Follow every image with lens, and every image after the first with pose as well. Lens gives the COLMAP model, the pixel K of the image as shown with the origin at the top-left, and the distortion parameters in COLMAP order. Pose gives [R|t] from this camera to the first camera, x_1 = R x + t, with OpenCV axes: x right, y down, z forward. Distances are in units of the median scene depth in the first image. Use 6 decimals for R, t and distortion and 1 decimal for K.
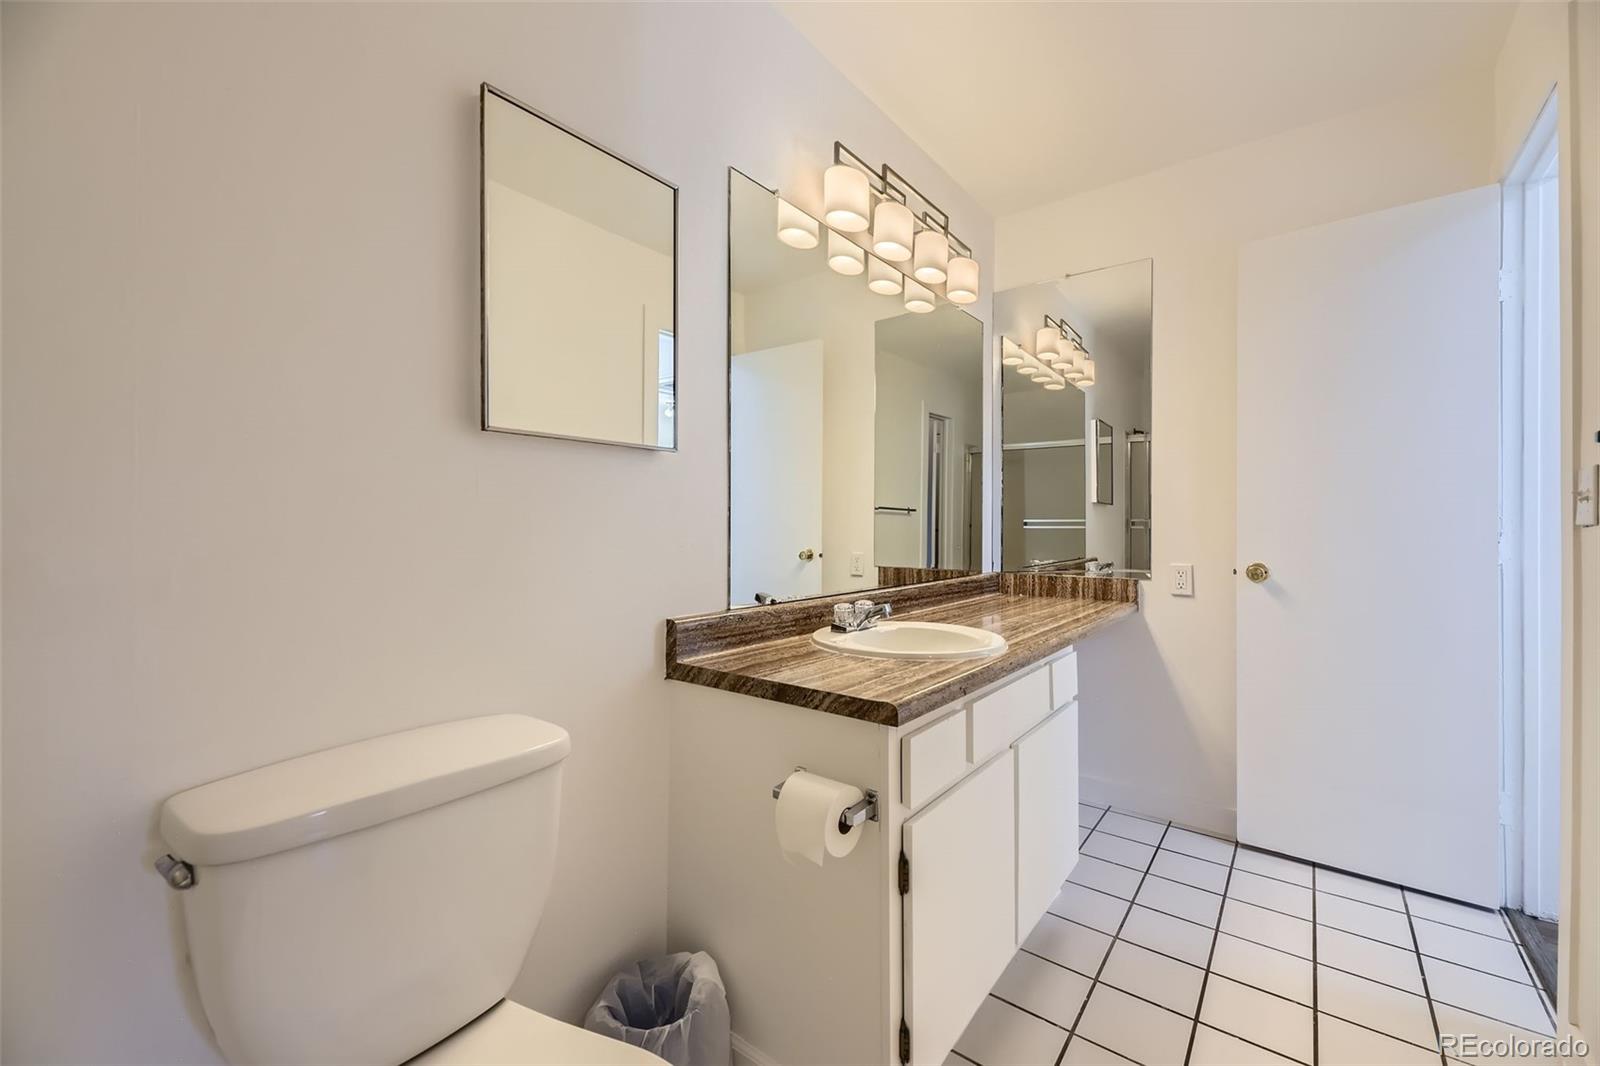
lens RADIAL K [[645.4, 0, 799.0], [0, 645.4, 526.8], [0, 0, 1]] dist [0.018038, -0.006016]
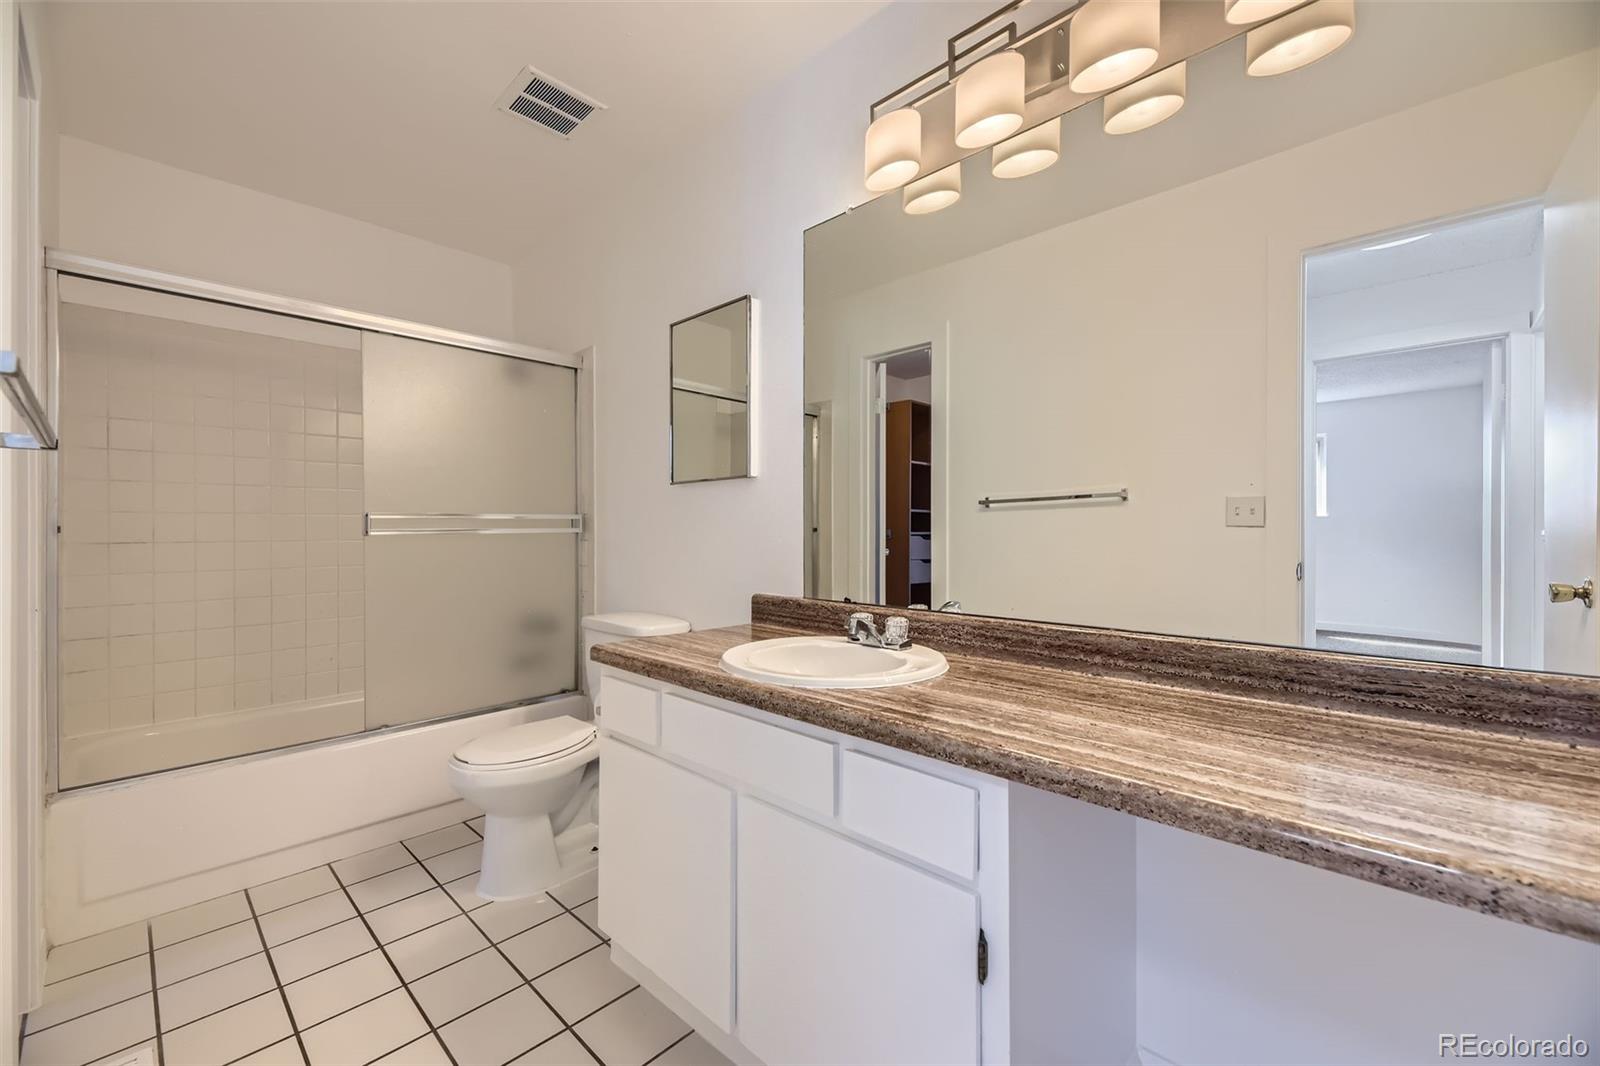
lens RADIAL K [[645.4, 0, 788.0], [0, 645.4, 535.0], [0, 0, 1]] dist [0.018038, -0.006016]
pose [[-0.105445, 0.006434, -0.994404, 0.899906], [0.002024, 0.999978, 0.006255, 0.001826], [0.994423, -0.001354, -0.105456, 0.898334]]
